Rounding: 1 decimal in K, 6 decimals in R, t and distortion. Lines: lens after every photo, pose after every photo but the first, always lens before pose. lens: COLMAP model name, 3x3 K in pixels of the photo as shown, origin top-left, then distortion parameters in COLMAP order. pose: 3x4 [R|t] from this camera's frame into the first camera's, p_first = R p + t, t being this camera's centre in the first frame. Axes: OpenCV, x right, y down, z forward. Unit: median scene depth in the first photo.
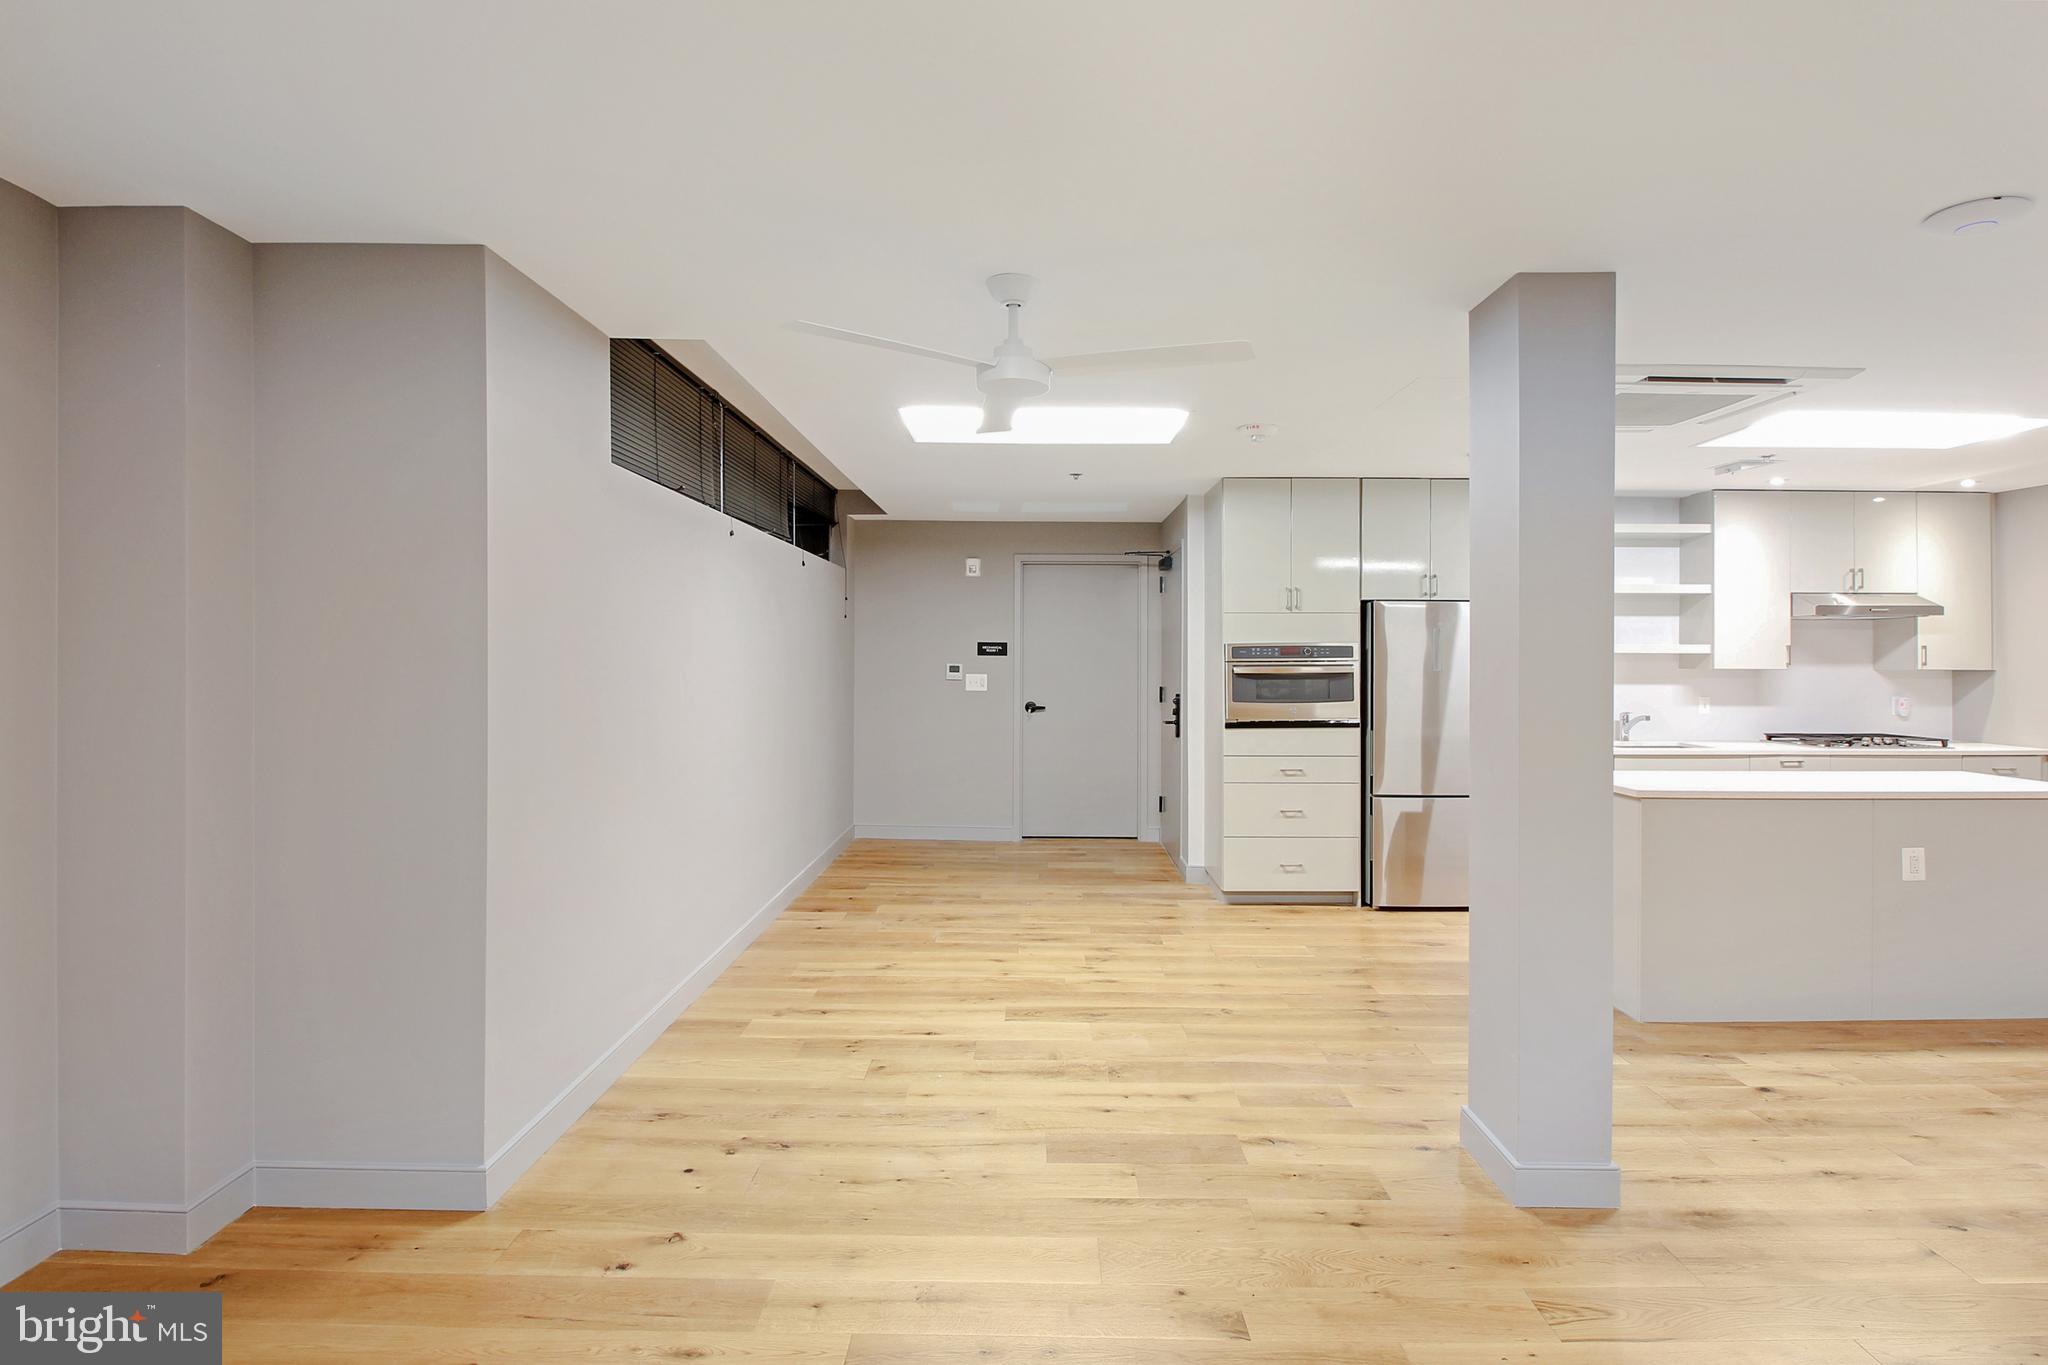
lens RADIAL K [[1019.6, 0, 1026.0], [0, 1019.6, 642.8], [0, 0, 1]] dist [-0.000820, -0.007828]
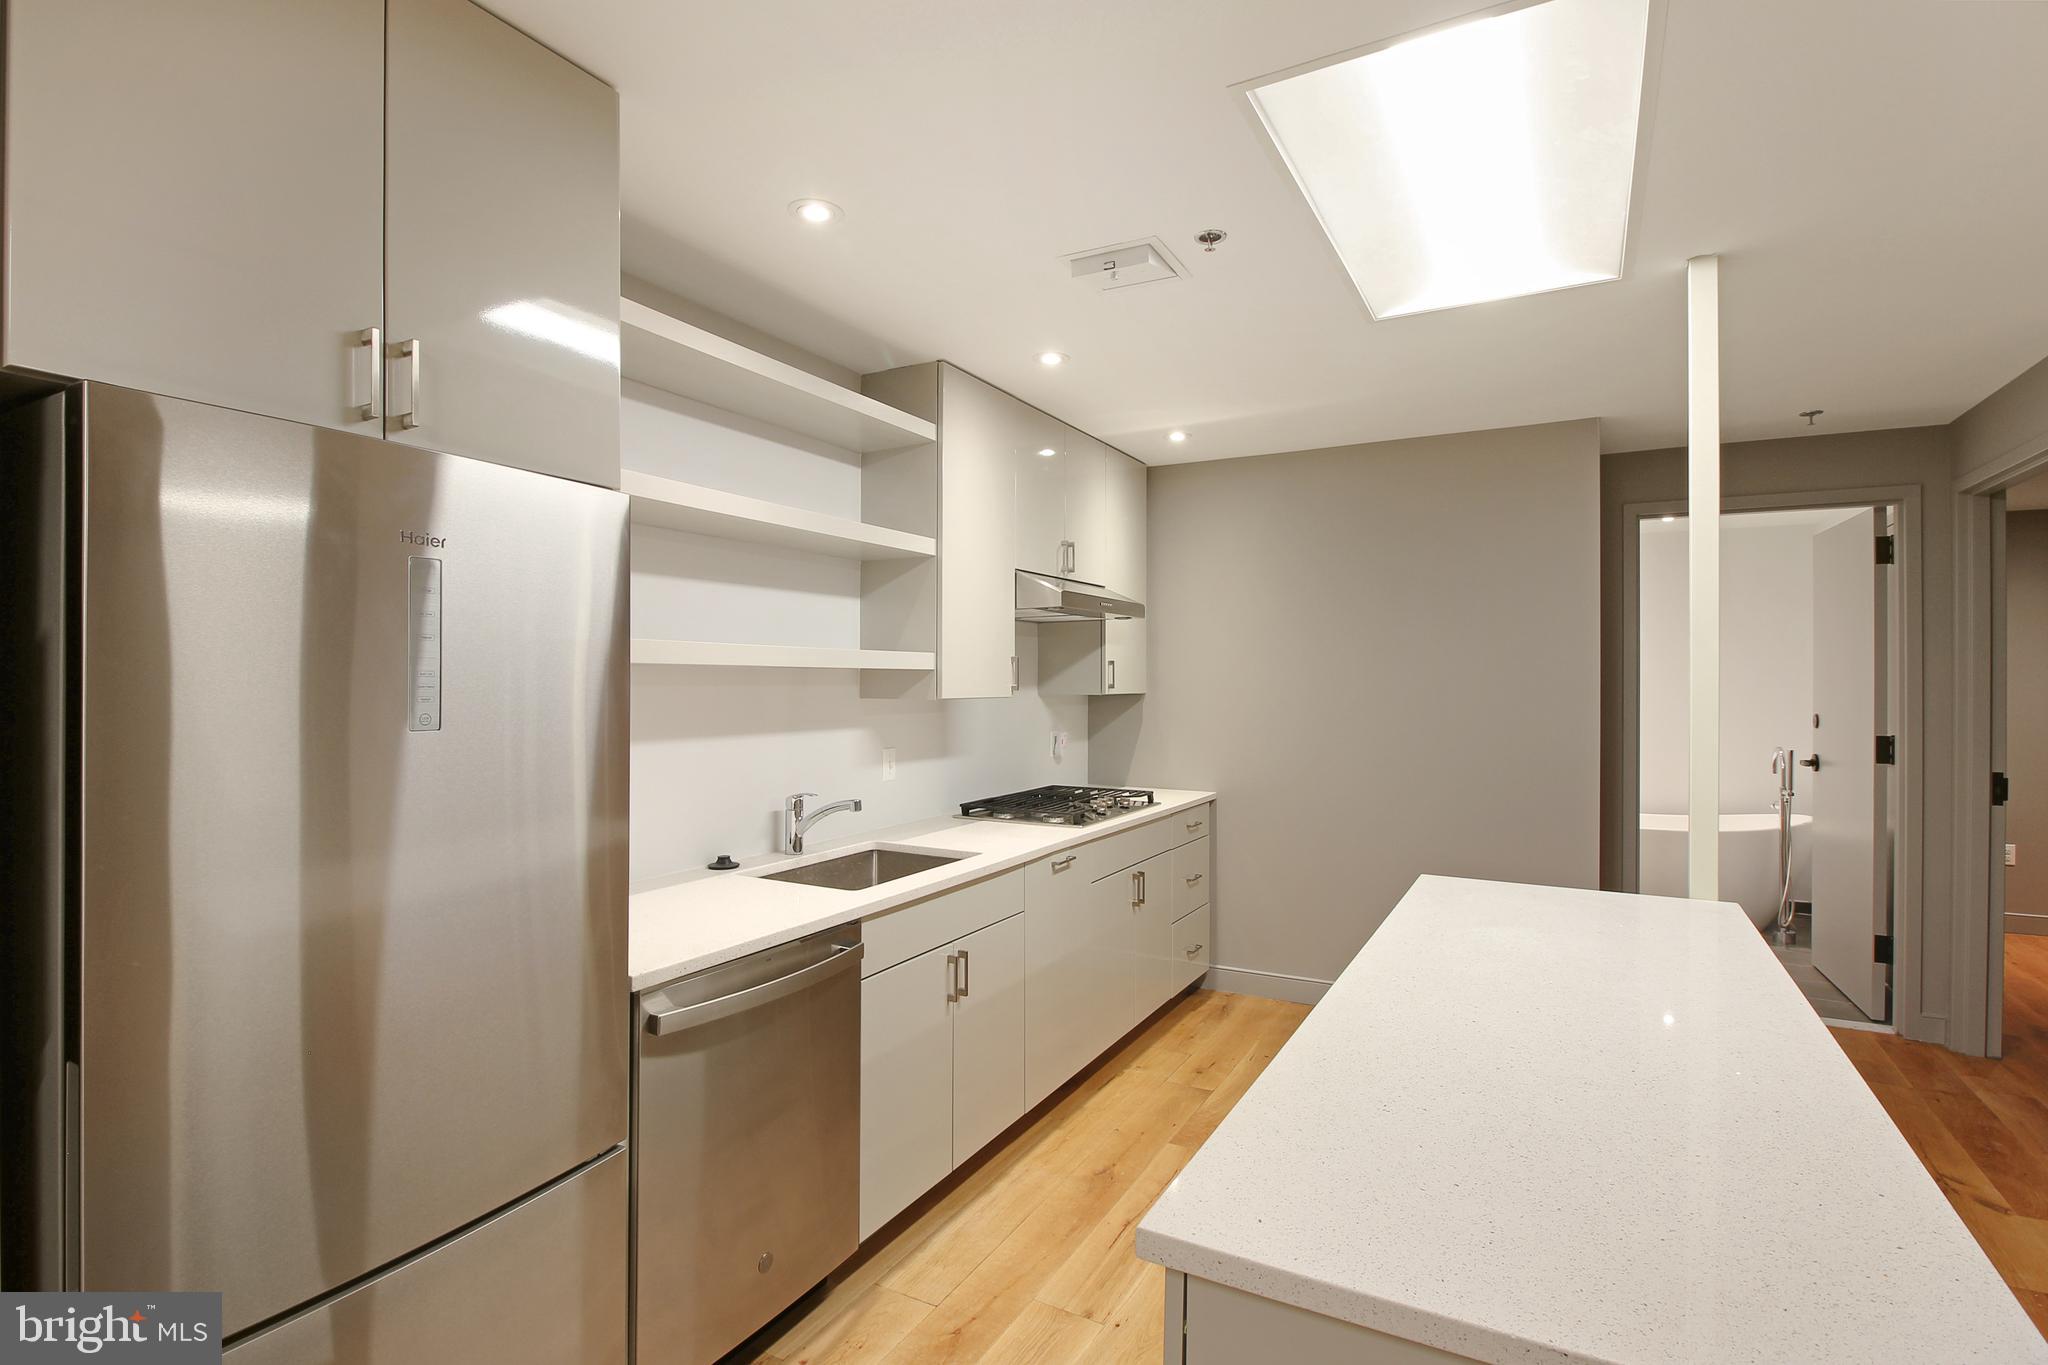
lens RADIAL K [[968.9, 0, 1024.0], [0, 968.9, 682.5], [0, 0, 1]] dist [0.000813, -0.013477]
pose [[0.482877, -0.005206, 0.875673, 0.265477], [-0.011491, 0.999859, 0.012281, 0.011083], [-0.875613, -0.015992, 0.482749, 0.746522]]
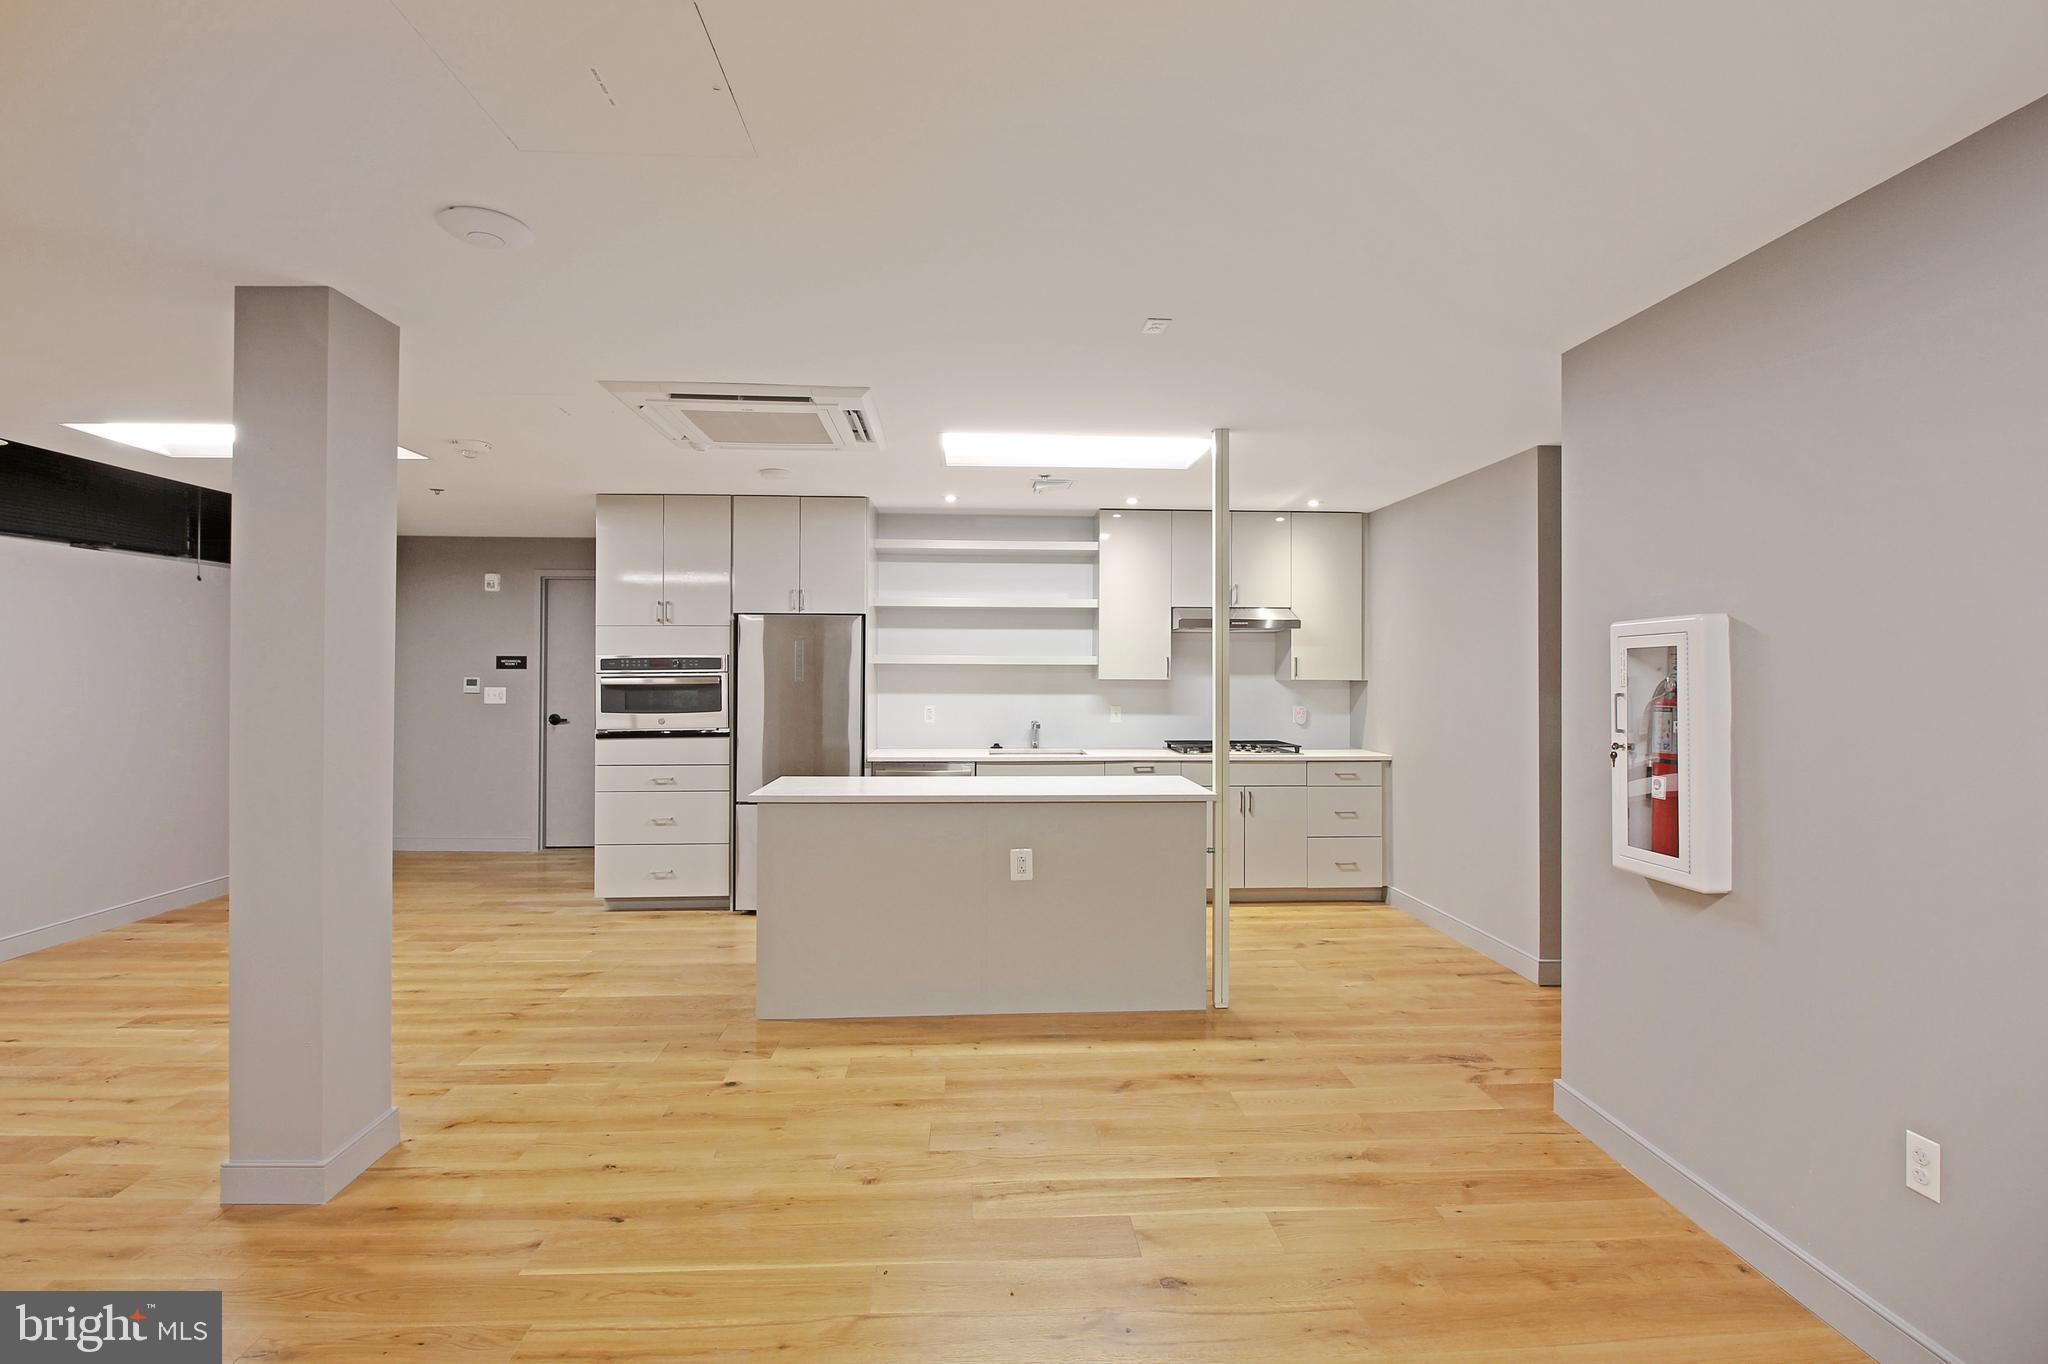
lens RADIAL K [[981.9, 0, 1034.2], [0, 981.9, 665.0], [0, 0, 1]] dist [0.001999, -0.014053]
pose [[0.998323, -0.002735, 0.057829, 0.571610], [0.002325, 0.999972, 0.007163, 0.003649], [-0.057847, -0.007017, 0.998301, -0.007952]]
